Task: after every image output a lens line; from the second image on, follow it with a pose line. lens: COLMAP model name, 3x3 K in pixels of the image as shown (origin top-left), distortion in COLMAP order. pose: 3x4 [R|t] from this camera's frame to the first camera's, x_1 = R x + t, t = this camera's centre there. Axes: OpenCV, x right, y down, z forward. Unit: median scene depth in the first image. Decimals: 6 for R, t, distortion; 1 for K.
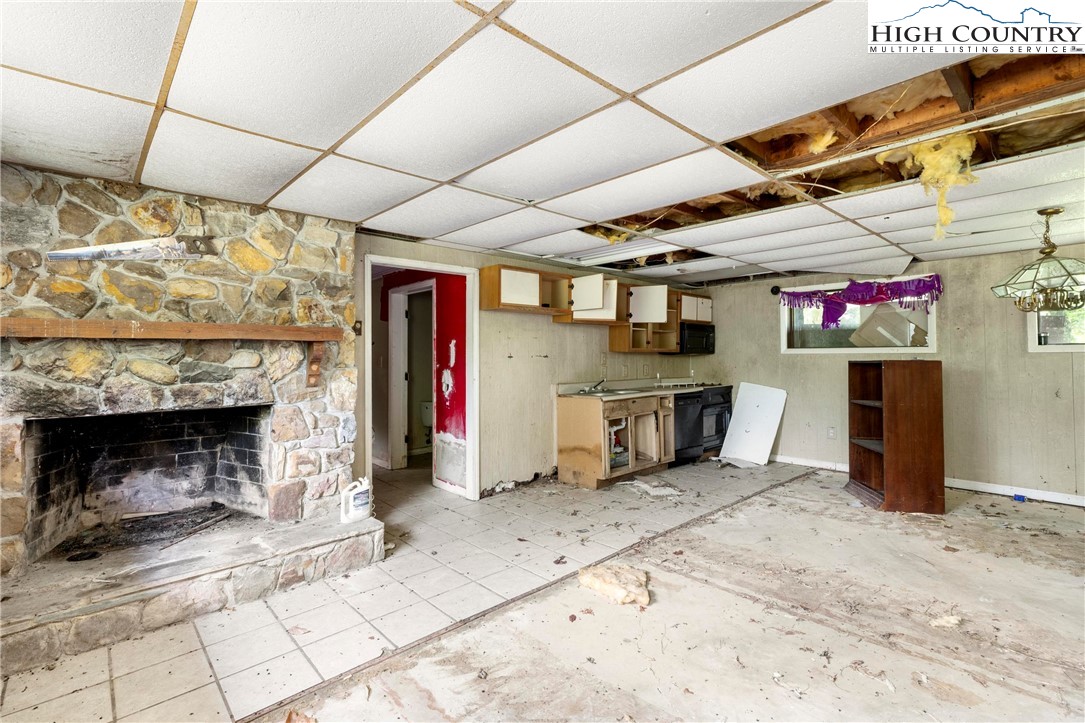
lens RADIAL K [[491.6, 0, 543.5], [0, 491.6, 355.7], [0, 0, 1]] dist [0.002013, 0.001784]
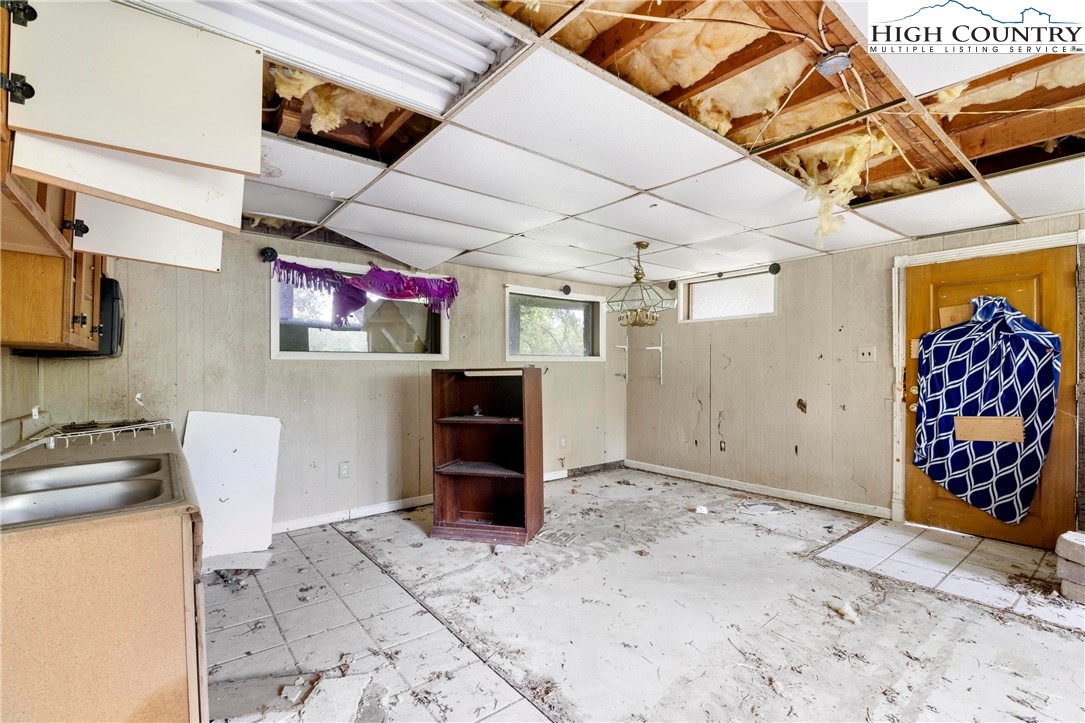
lens RADIAL K [[491.6, 0, 542.6], [0, 491.6, 367.6], [0, 0, 1]] dist [0.002013, 0.001784]
pose [[0.066853, 0.001553, 0.997762, -0.162054], [-0.001591, 0.999998, -0.001449, 0.010127], [-0.997762, -0.001490, 0.066855, 0.919828]]
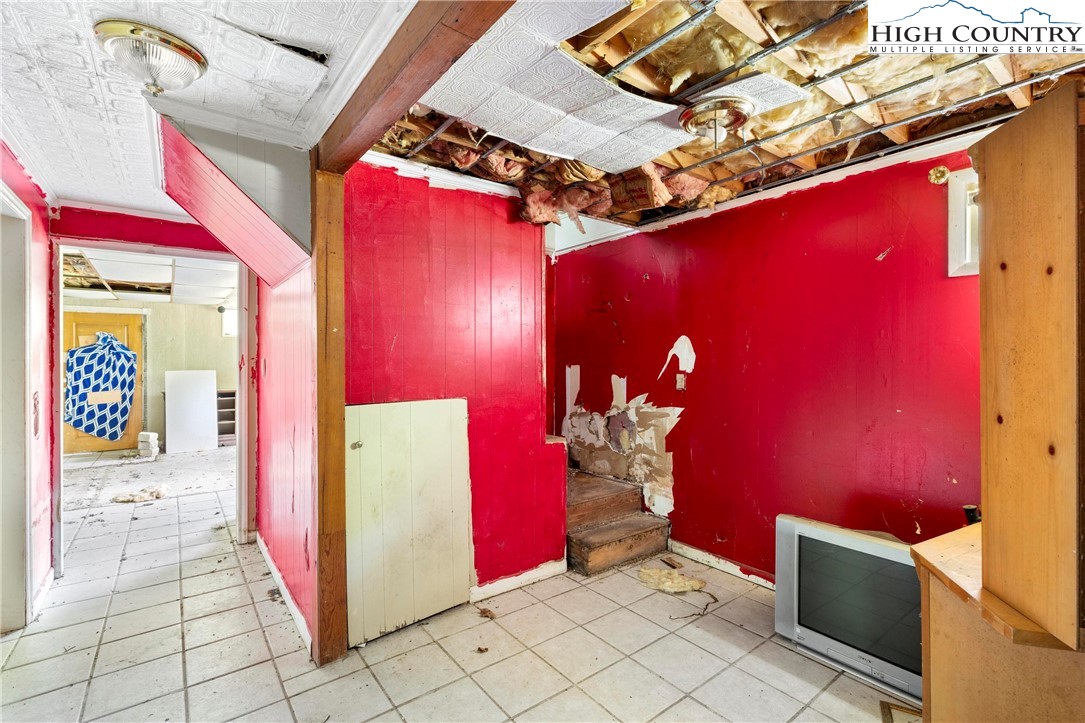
lens RADIAL K [[491.6, 0, 541.4], [0, 491.6, 361.4], [0, 0, 1]] dist [0.002013, 0.001784]
pose [[-0.994743, 0.005159, 0.102268, -0.696036], [0.005398, 0.999983, 0.002057, -0.002226], [-0.102256, 0.002598, -0.994755, 1.488130]]
